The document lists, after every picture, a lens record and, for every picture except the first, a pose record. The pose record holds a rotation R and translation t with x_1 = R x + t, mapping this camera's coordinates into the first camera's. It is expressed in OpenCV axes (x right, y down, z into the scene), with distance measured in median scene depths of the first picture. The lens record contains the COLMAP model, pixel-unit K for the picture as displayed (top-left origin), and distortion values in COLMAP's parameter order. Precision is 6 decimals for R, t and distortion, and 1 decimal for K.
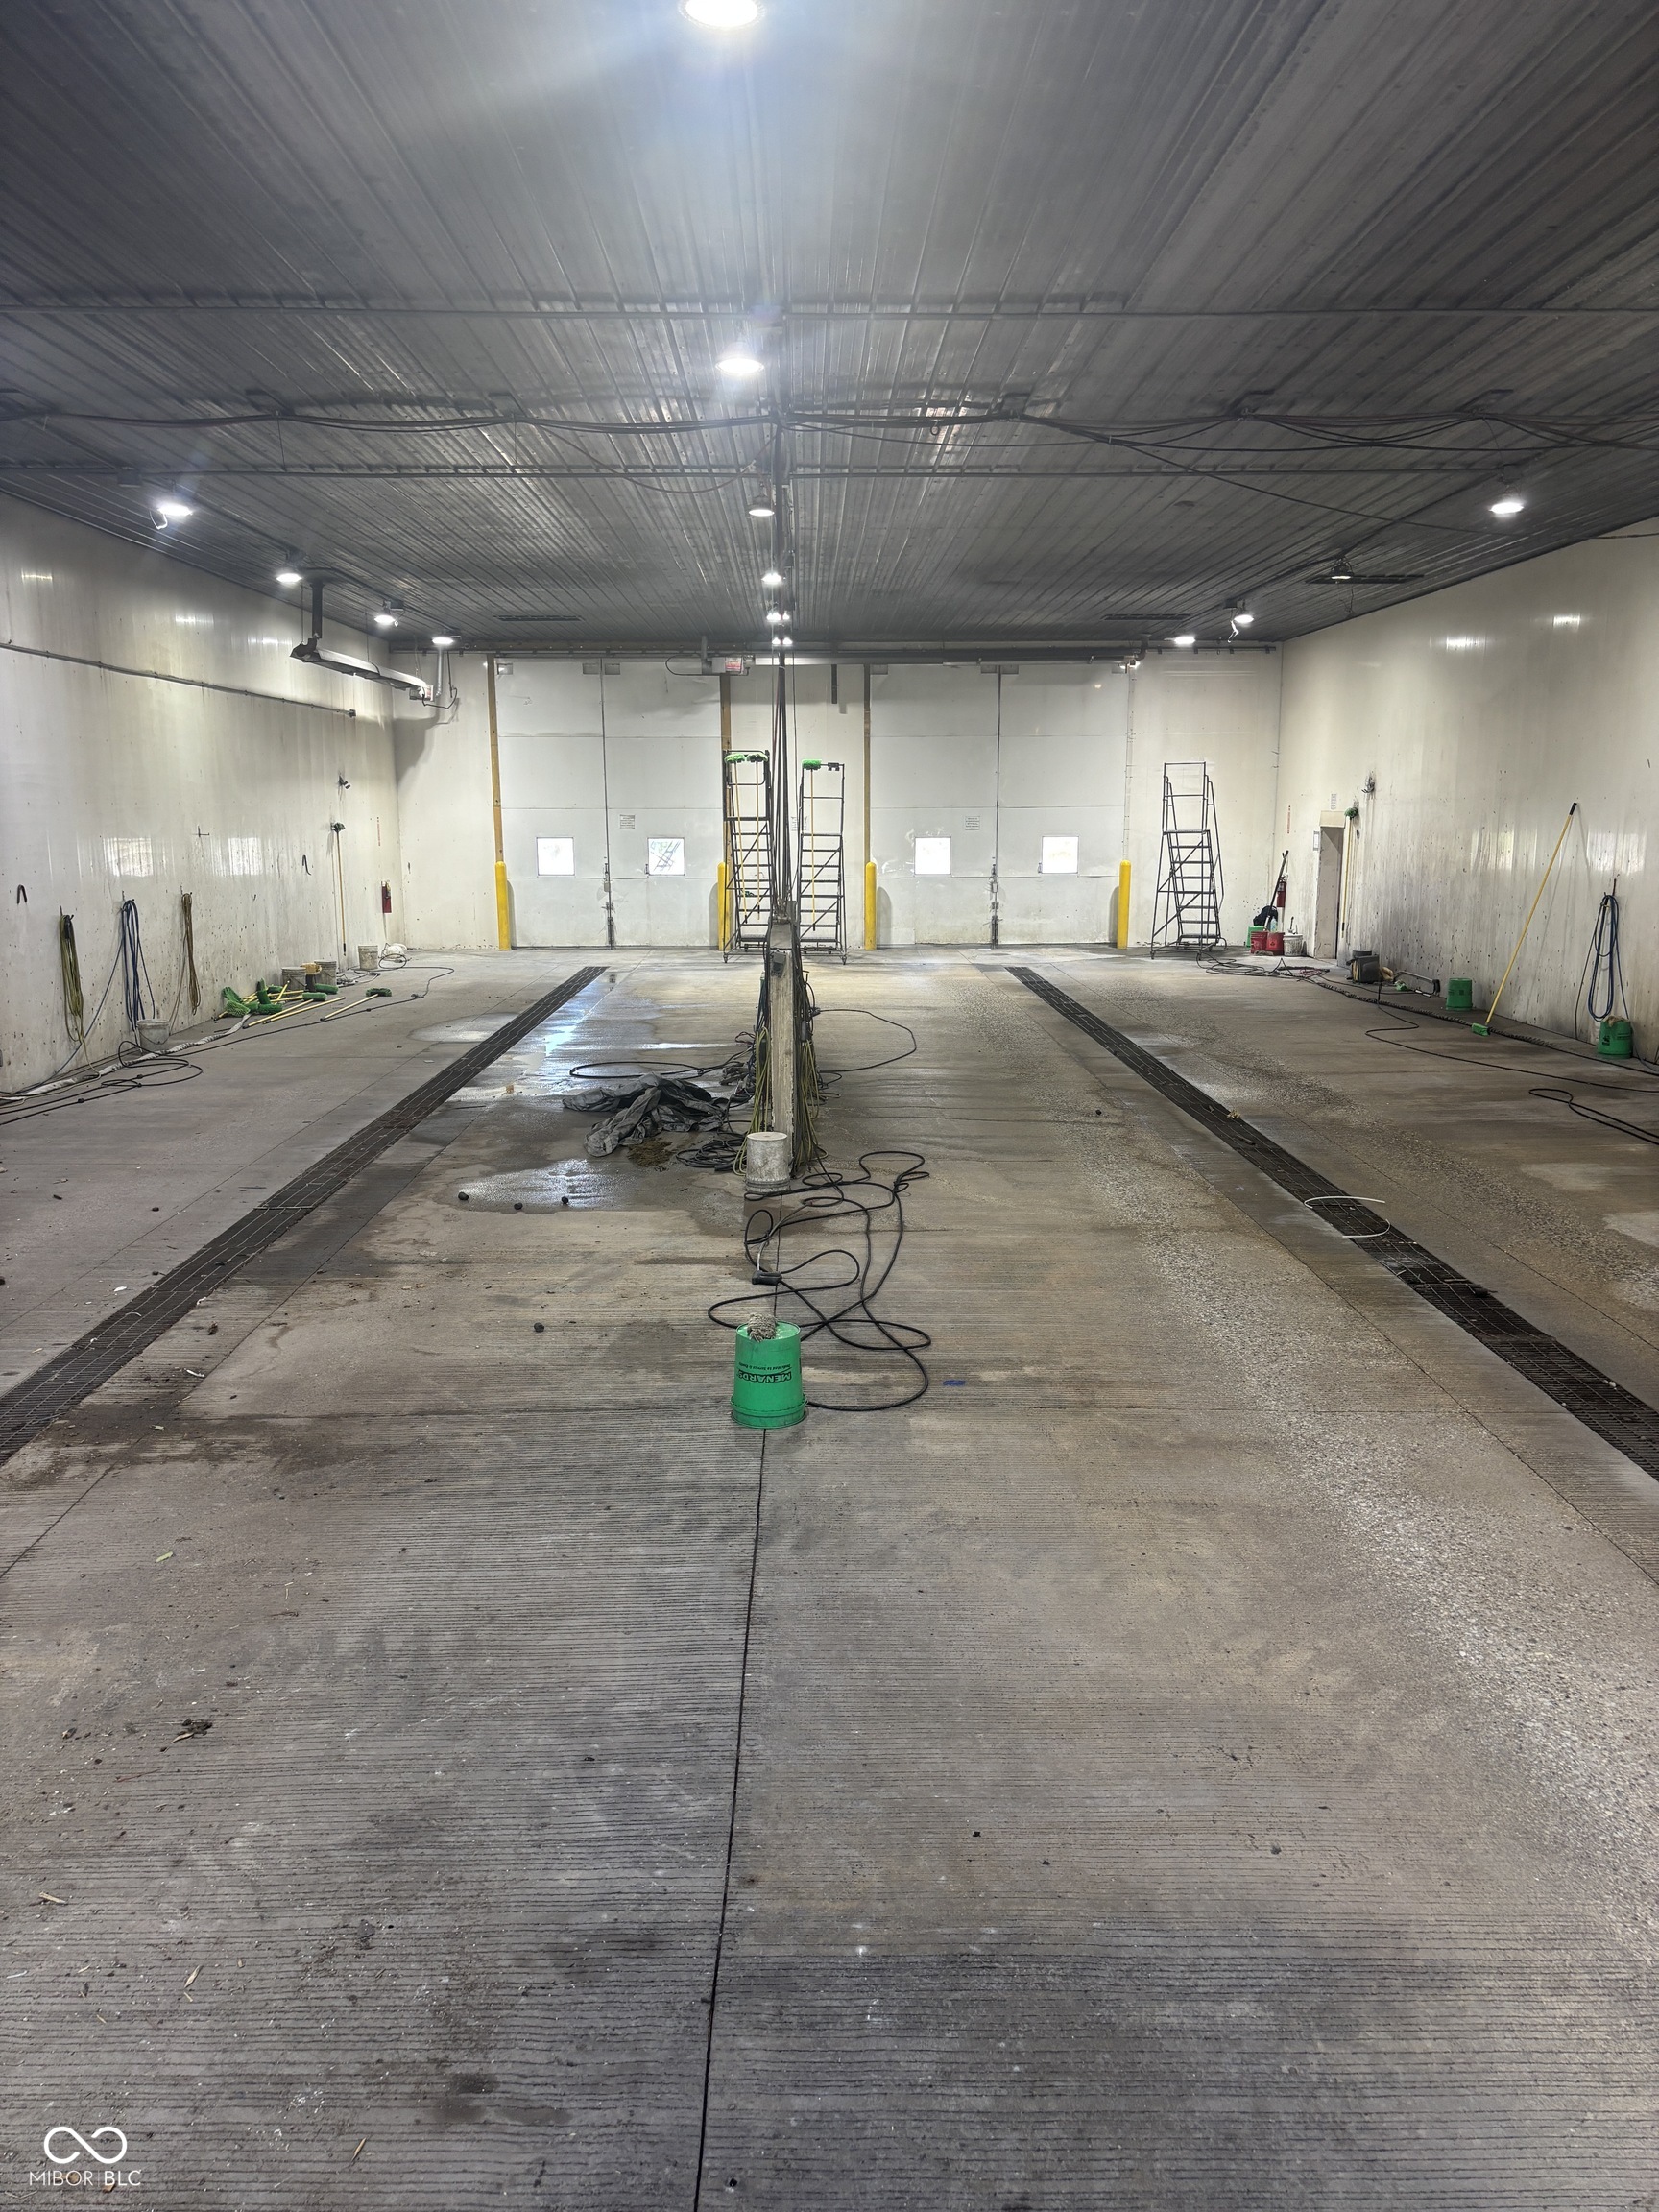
lens RADIAL K [[1658.7, 0, 829.5], [0, 1658.7, 1106.0], [0, 0, 1]] dist [0.020482, -0.002012]
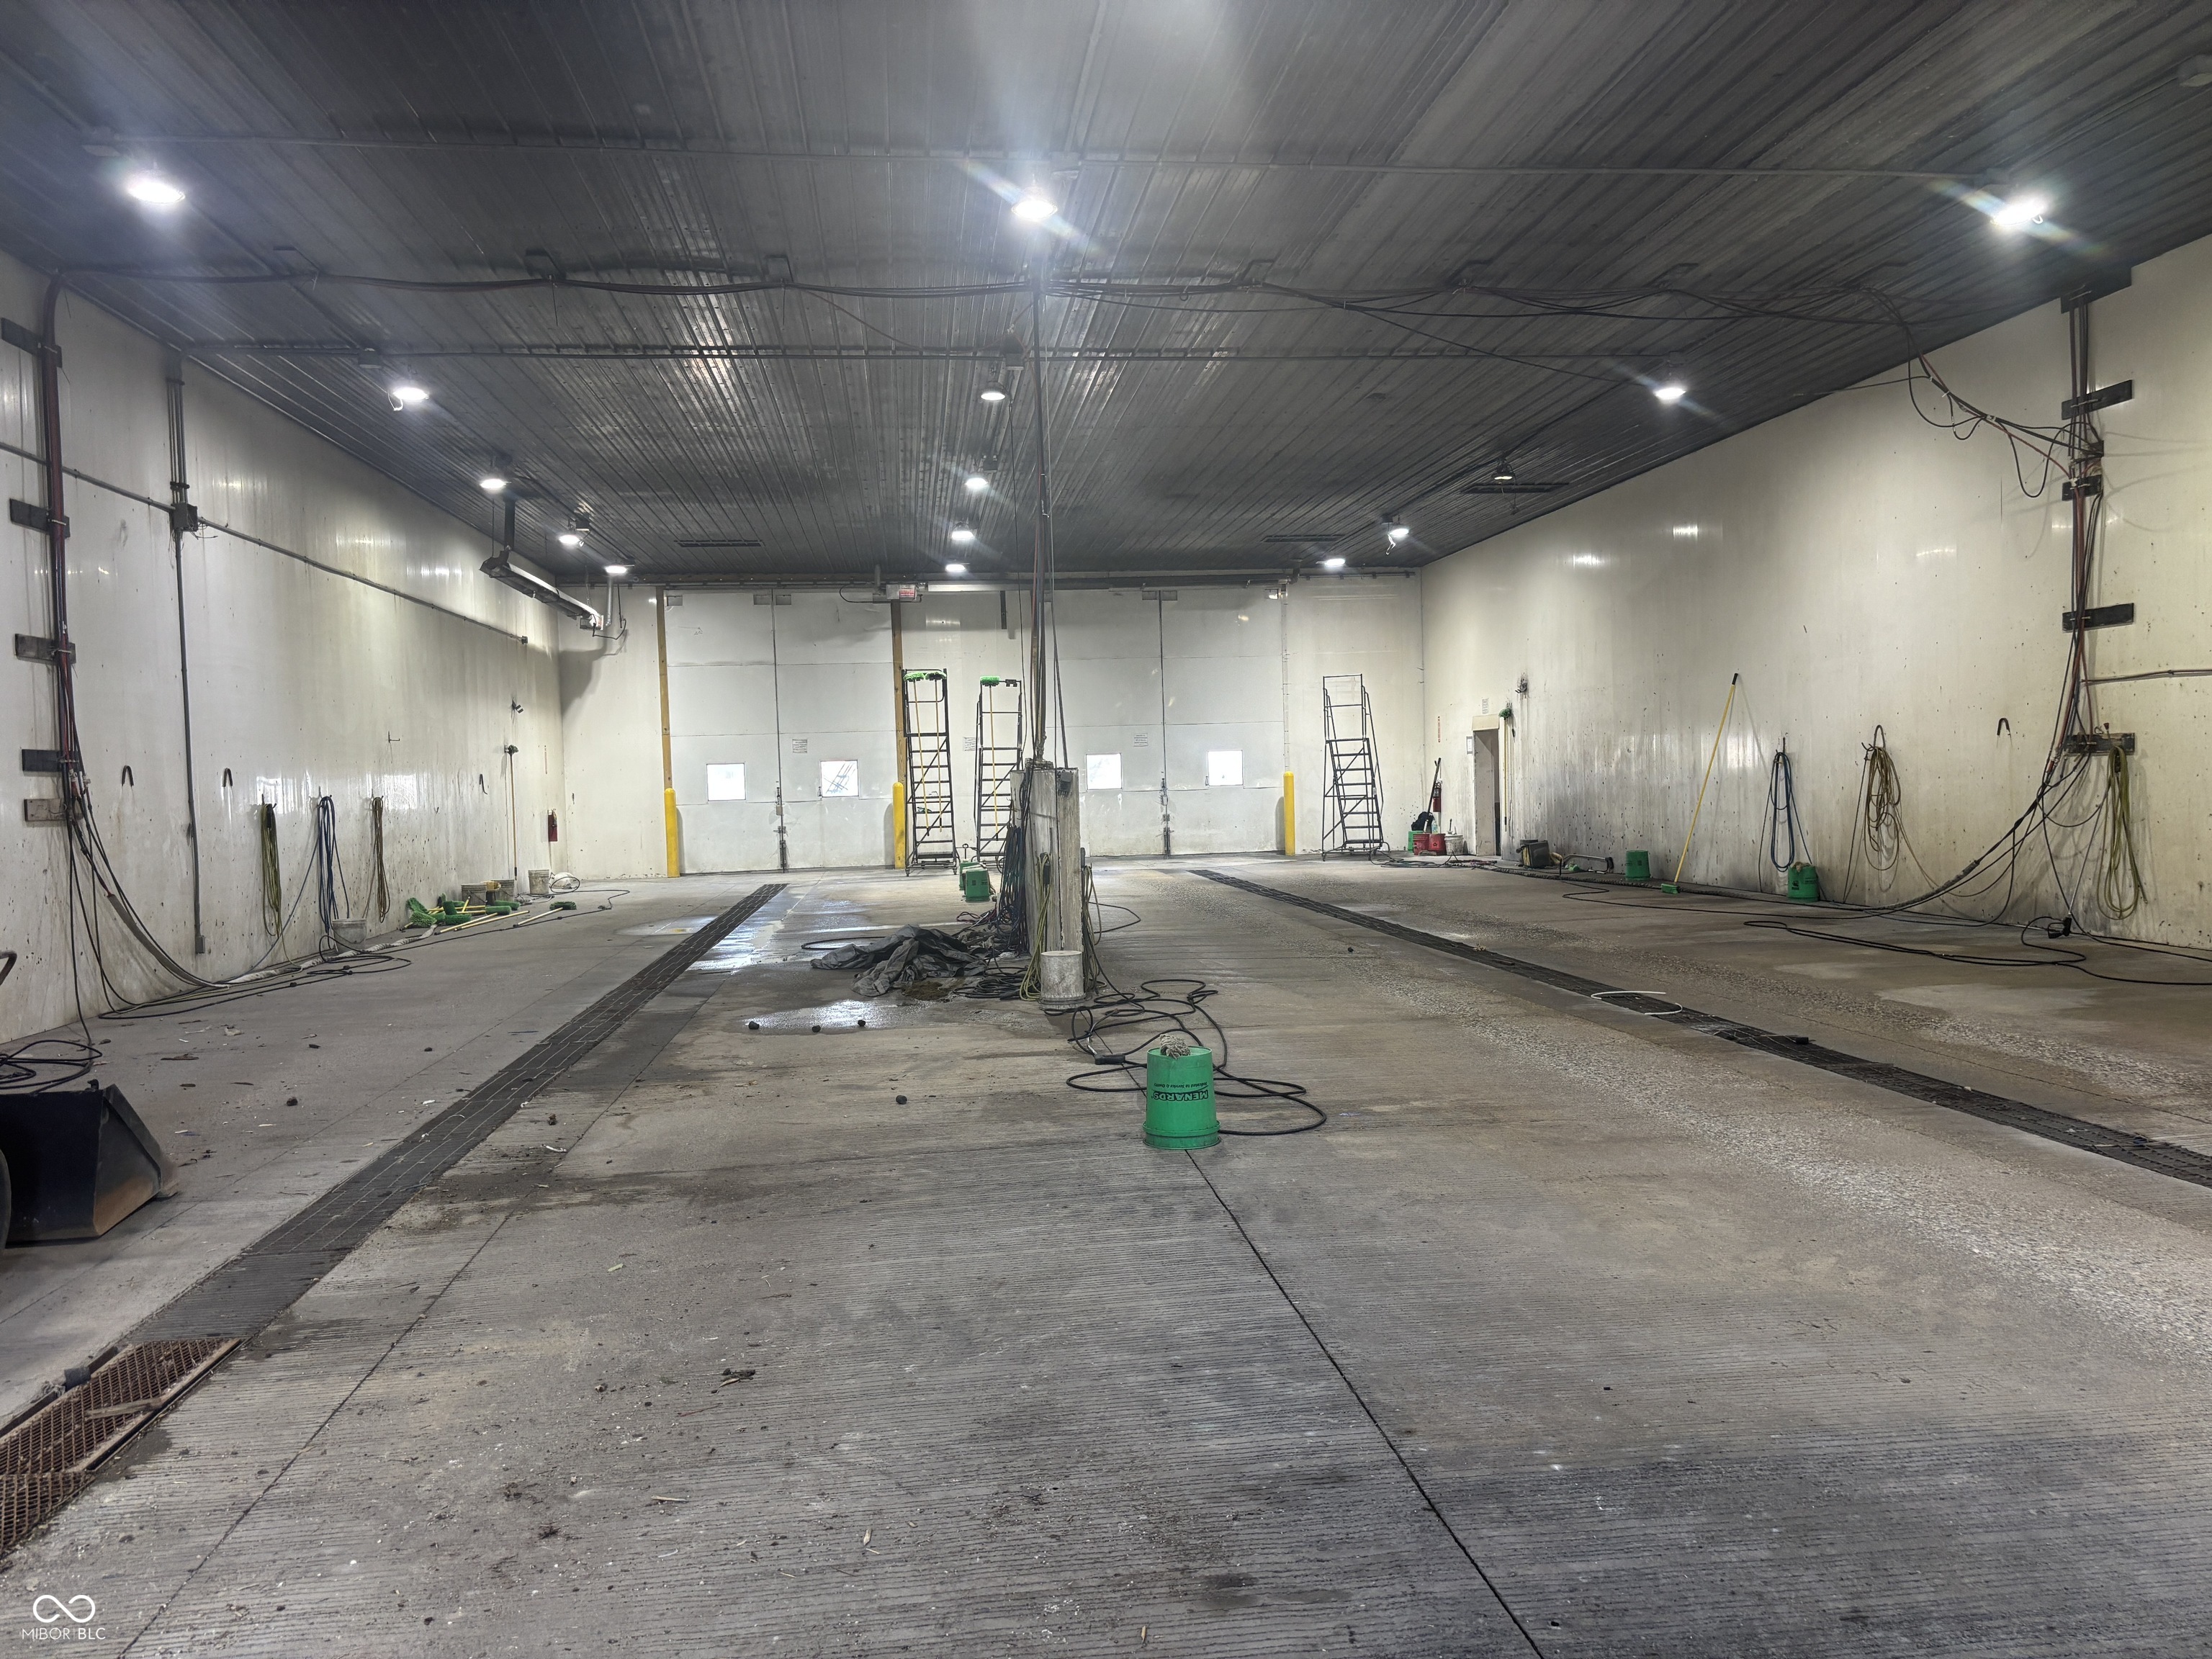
lens RADIAL K [[1658.7, 0, 1106.0], [0, 1658.7, 829.5], [0, 0, 1]] dist [0.020482, -0.002012]
pose [[0.993796, -0.028846, 0.107410, -0.114824], [0.044988, 0.987503, -0.151040, 0.095135], [-0.101710, 0.154935, 0.982675, 0.007614]]
